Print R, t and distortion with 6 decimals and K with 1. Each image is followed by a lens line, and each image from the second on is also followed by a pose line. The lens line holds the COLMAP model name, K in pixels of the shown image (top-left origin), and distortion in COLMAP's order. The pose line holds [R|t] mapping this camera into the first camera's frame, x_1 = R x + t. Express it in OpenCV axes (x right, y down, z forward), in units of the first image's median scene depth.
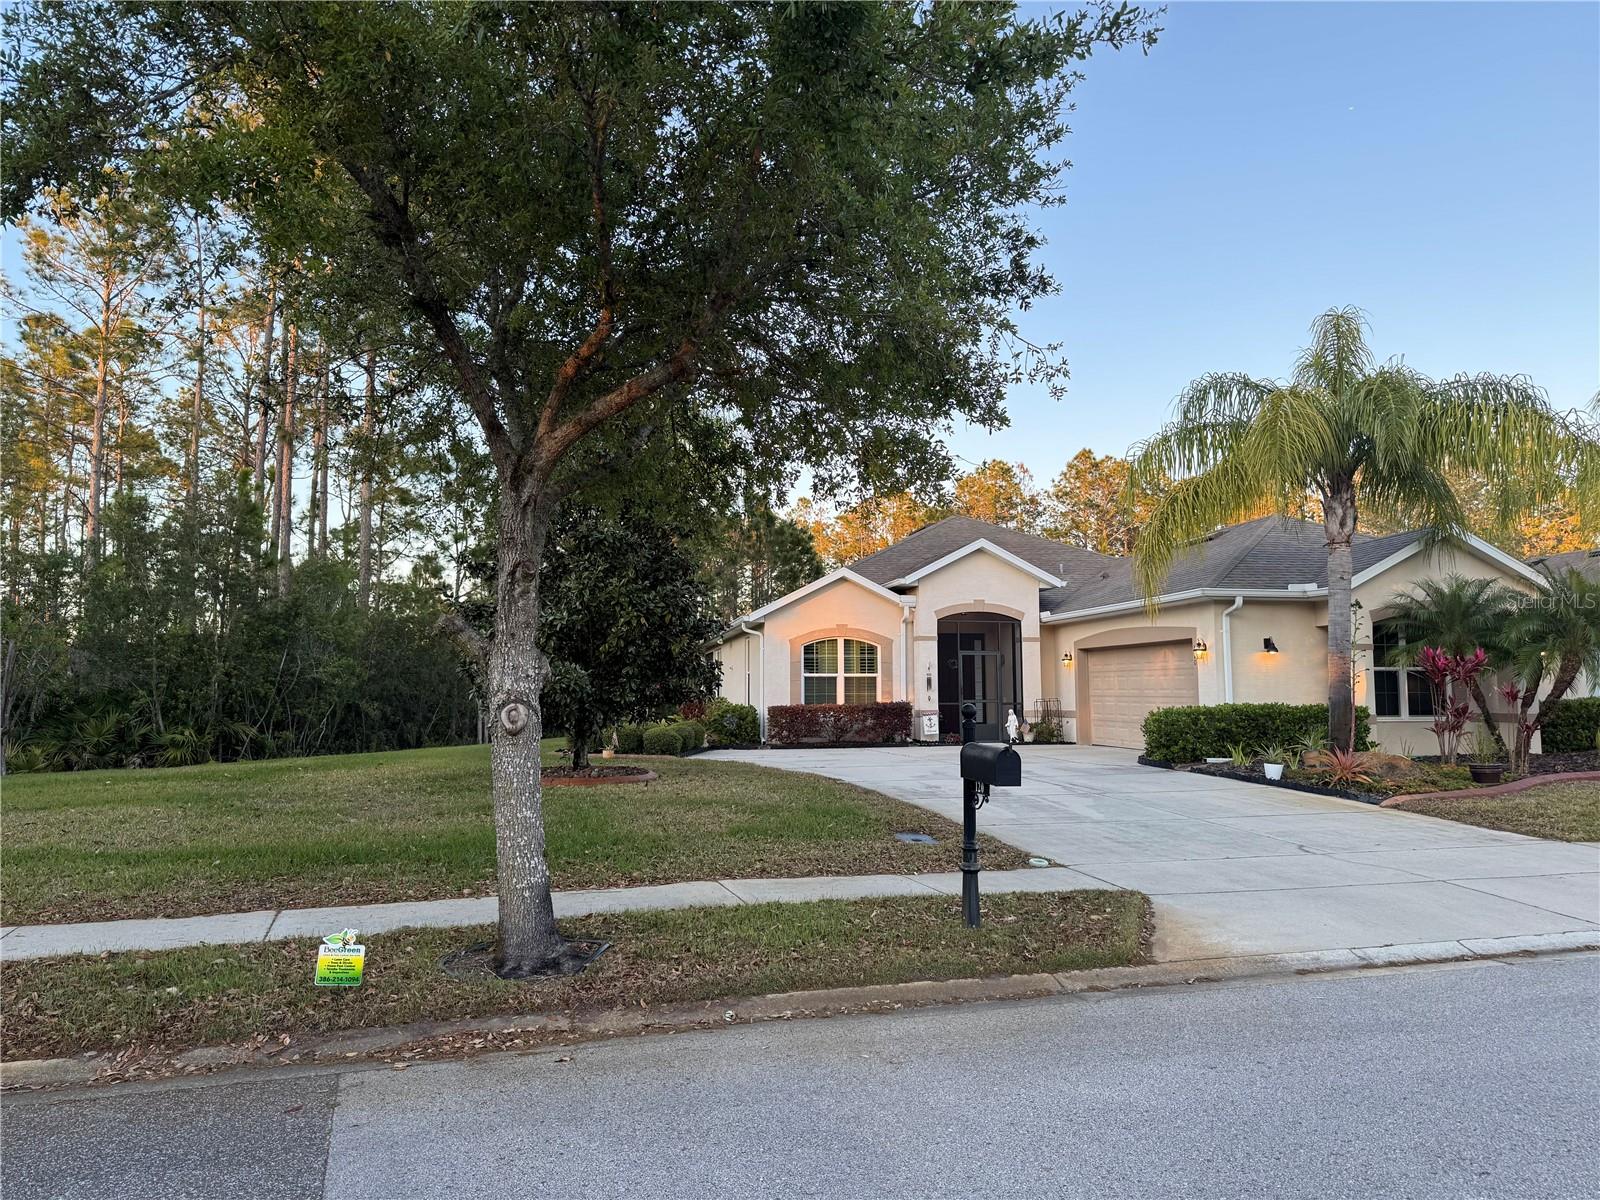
lens RADIAL K [[1116.8, 0, 788.1], [0, 1116.8, 598.9], [0, 0, 1]] dist [0.049803, -0.063000]
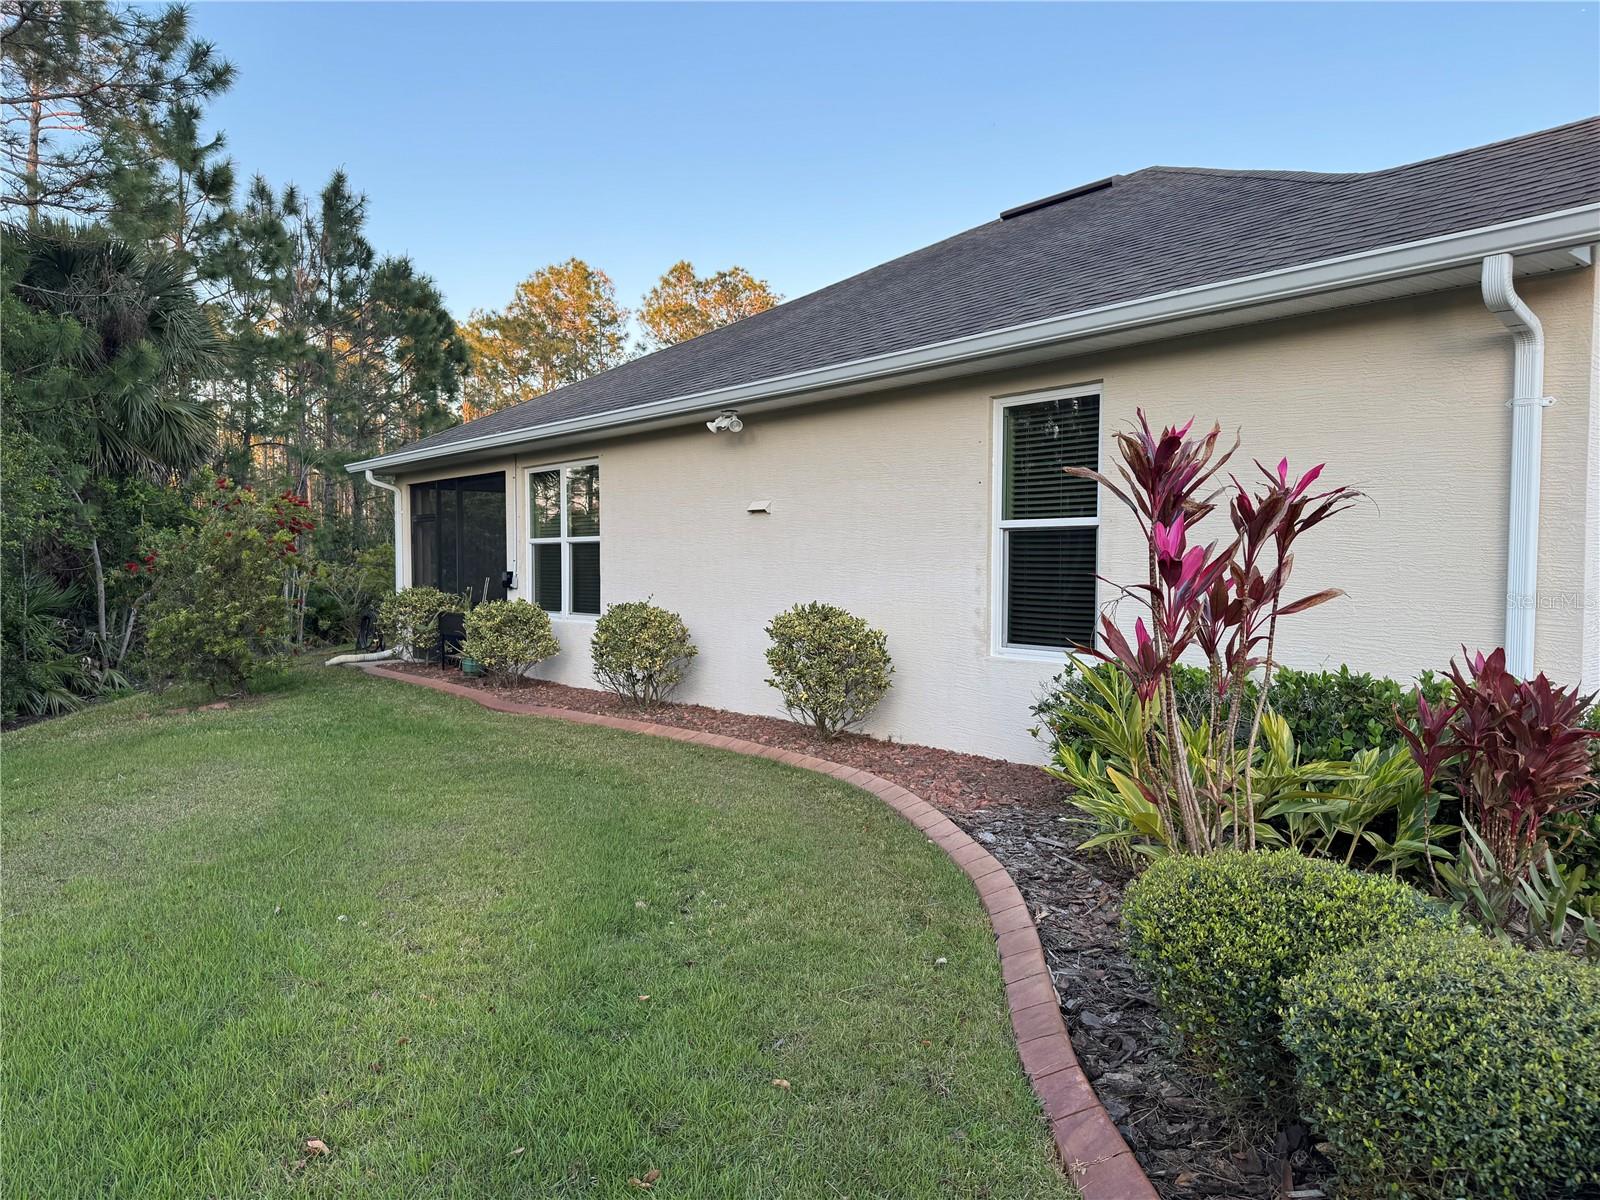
lens RADIAL K [[1116.8, 0, 807.2], [0, 1116.8, 601.6], [0, 0, 1]] dist [0.049803, -0.063000]
pose [[0.864938, -0.012836, 0.501715, -0.318797], [-0.047784, 0.993025, 0.107784, 0.085203], [-0.499599, -0.117200, 0.858292, 1.160835]]
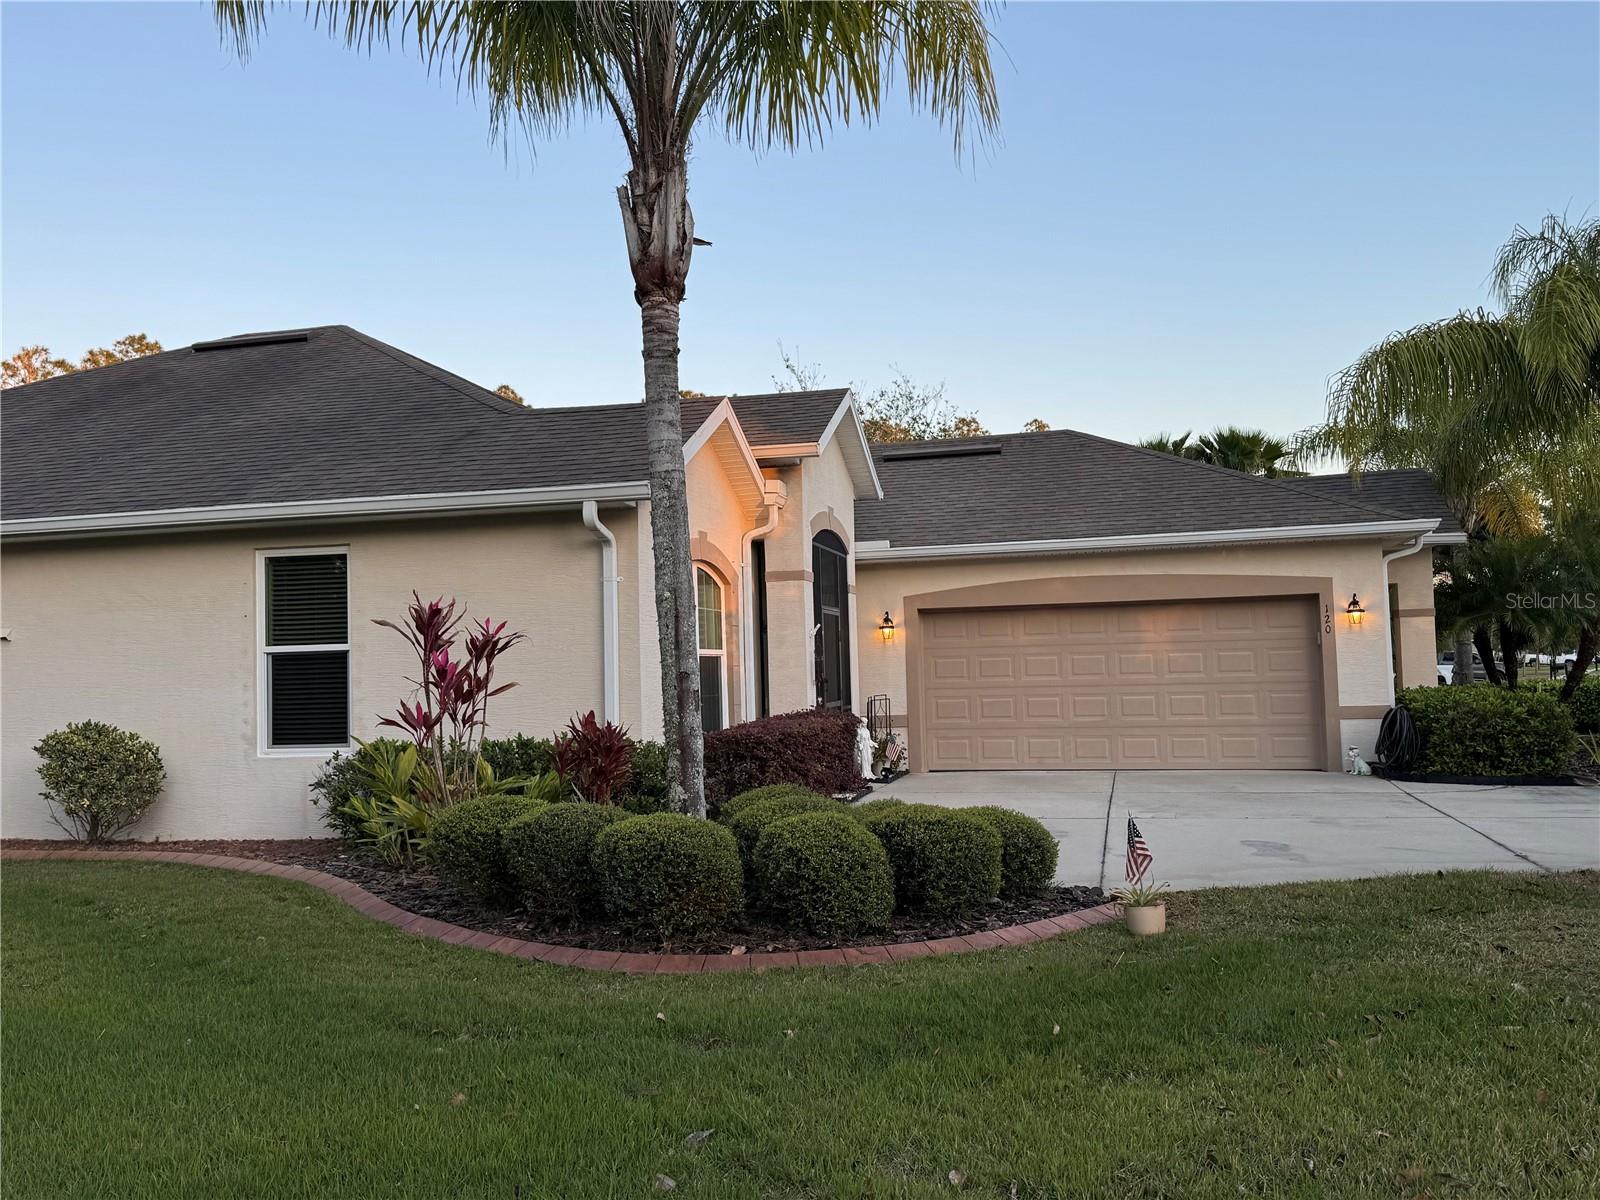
lens RADIAL K [[1355.4, 0, 802.1], [0, 1355.4, 609.5], [0, 0, 1]] dist [0.138629, -0.240091]
pose [[0.384535, 0.034964, 0.922448, -0.537357], [-0.051685, 0.998530, -0.016303, 0.076934], [-0.921662, -0.041408, 0.385777, 1.011582]]
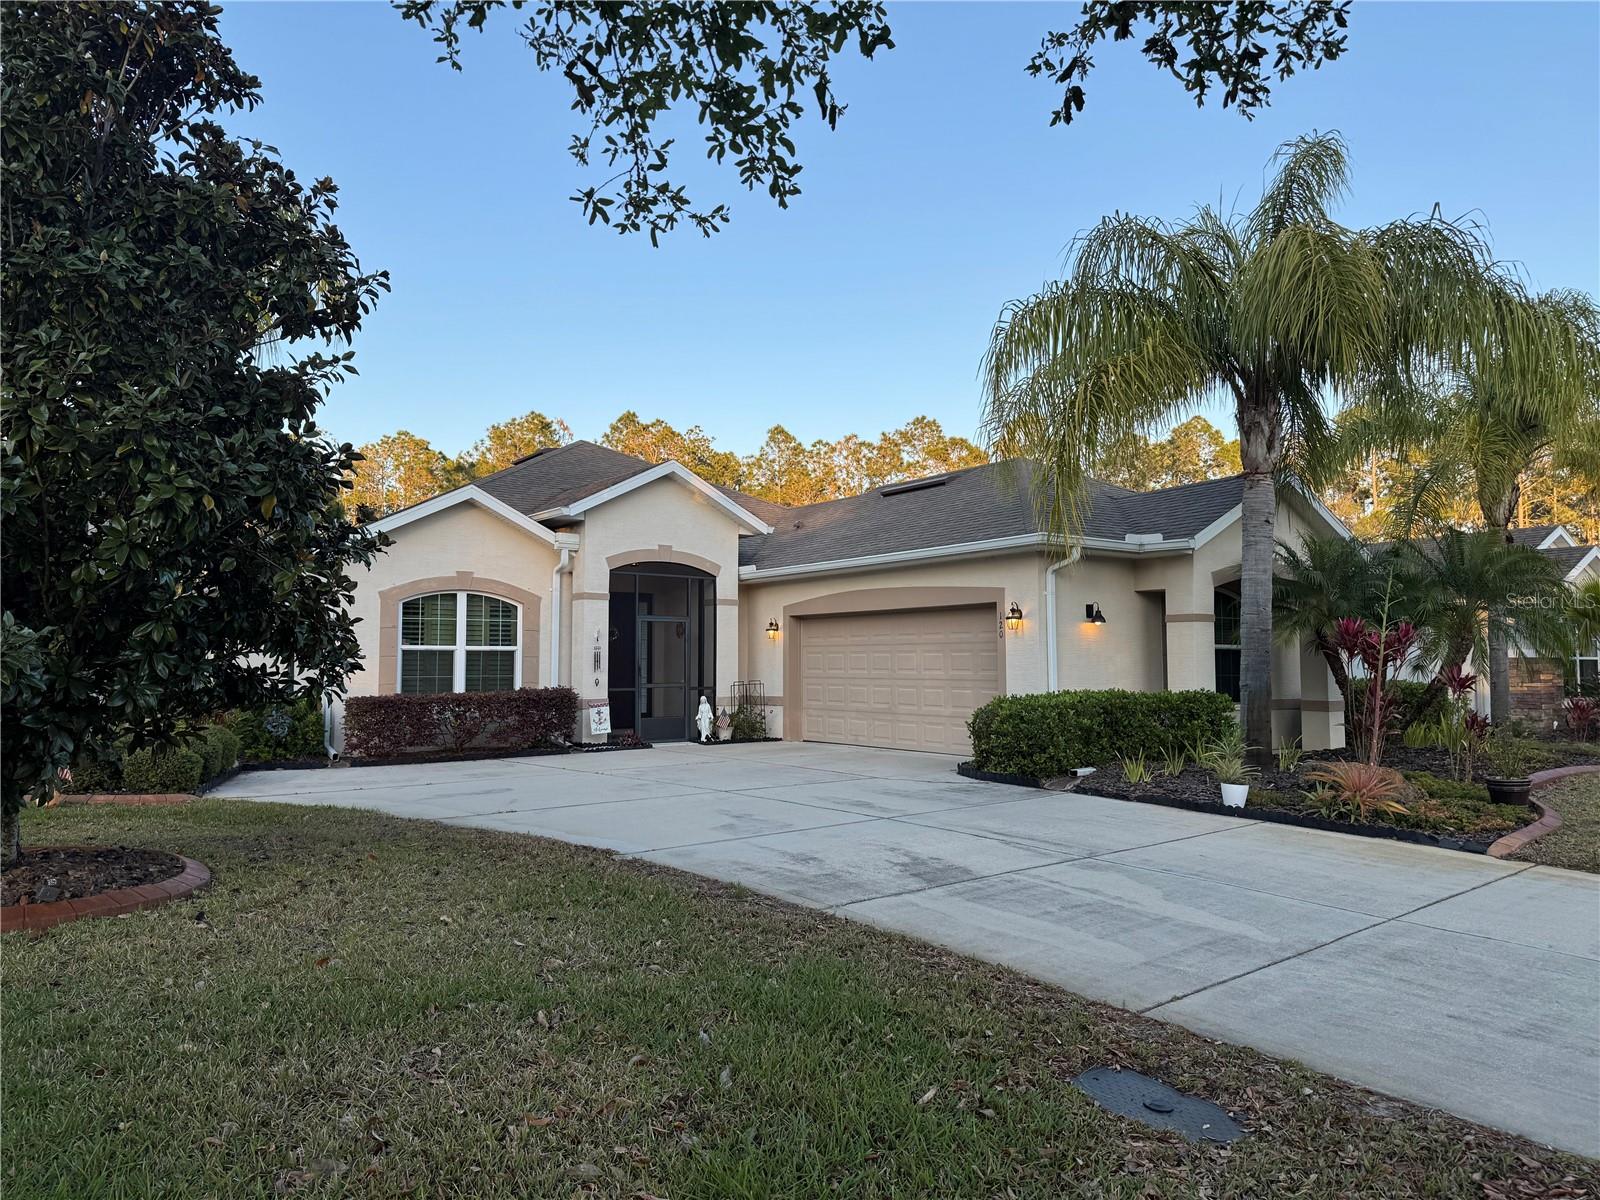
lens RADIAL K [[1116.8, 0, 804.7], [0, 1116.8, 597.4], [0, 0, 1]] dist [0.049803, -0.063000]
pose [[0.895388, 0.029534, 0.444307, -0.087376], [-0.038931, 0.999169, 0.012039, 0.029223], [-0.443582, -0.028076, 0.895794, 0.412132]]
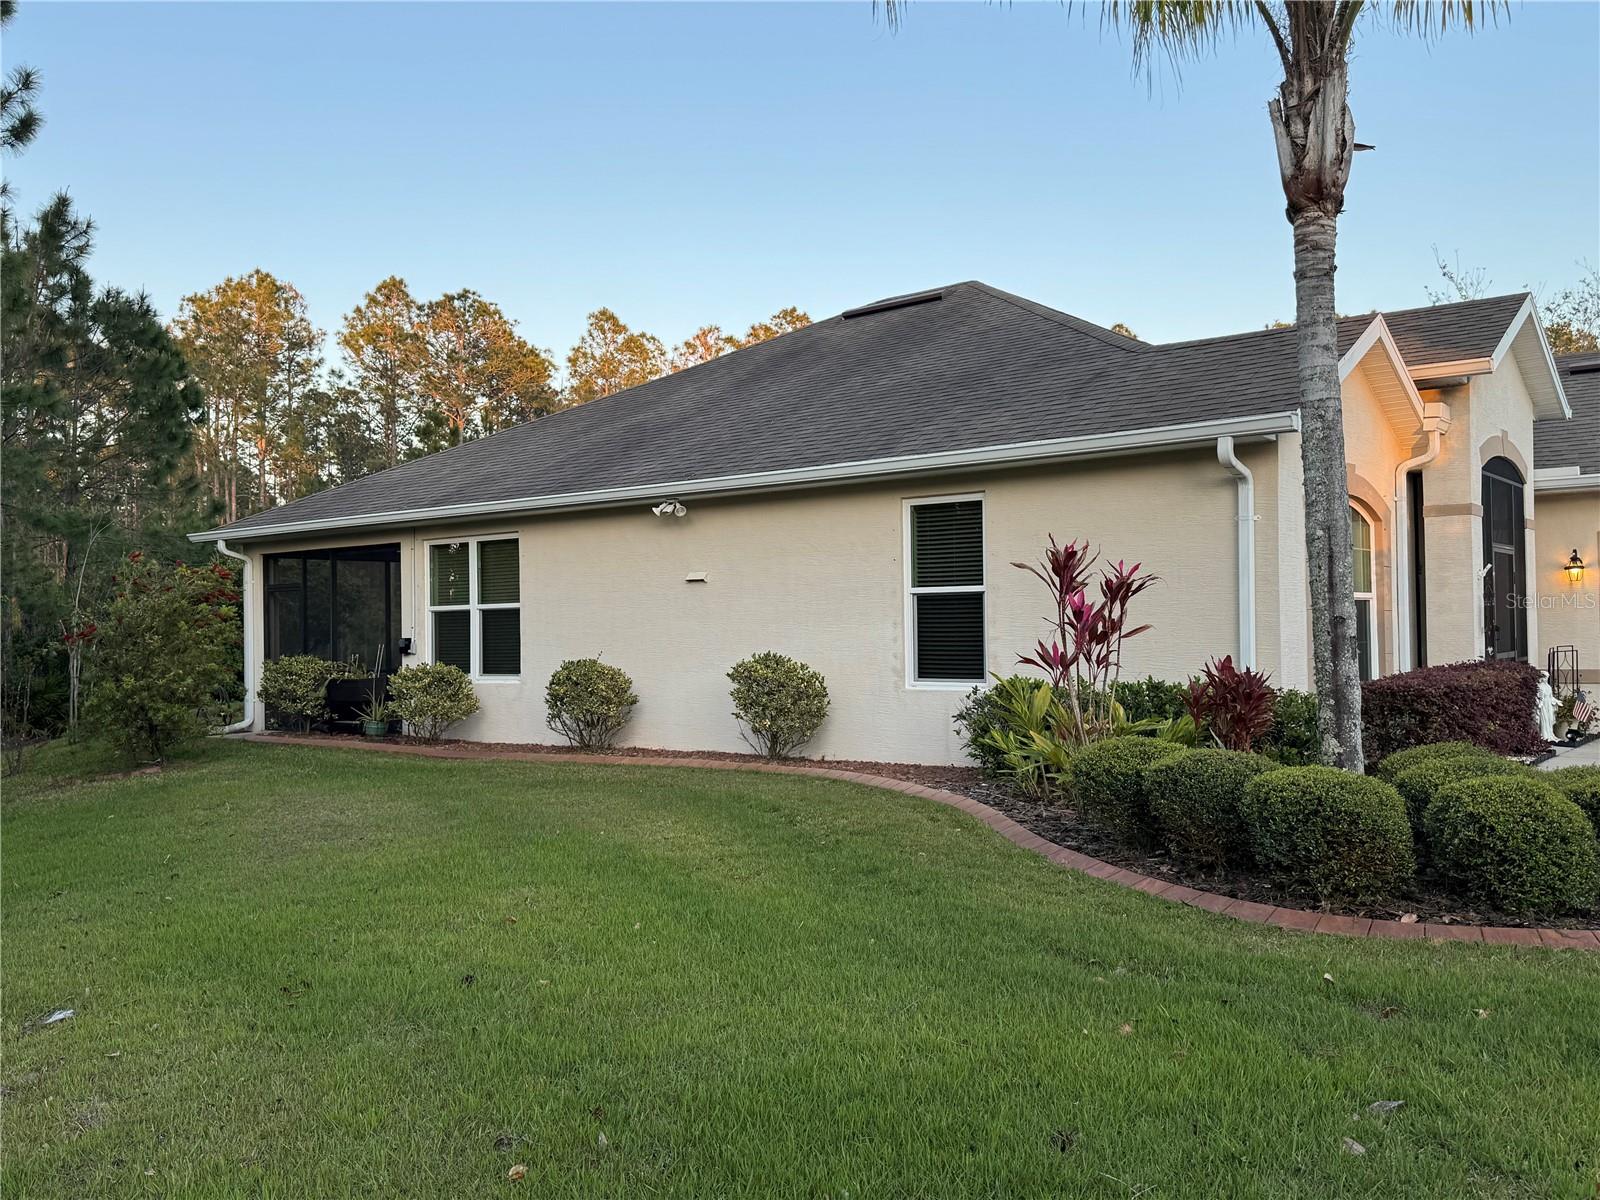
lens RADIAL K [[1355.4, 0, 800.4], [0, 1355.4, 603.5], [0, 0, 1]] dist [0.138629, -0.240091]
pose [[0.741168, 0.004271, 0.671306, -0.543332], [-0.045044, 0.998043, 0.043381, 0.077366], [-0.669806, -0.062391, 0.739910, 1.017419]]
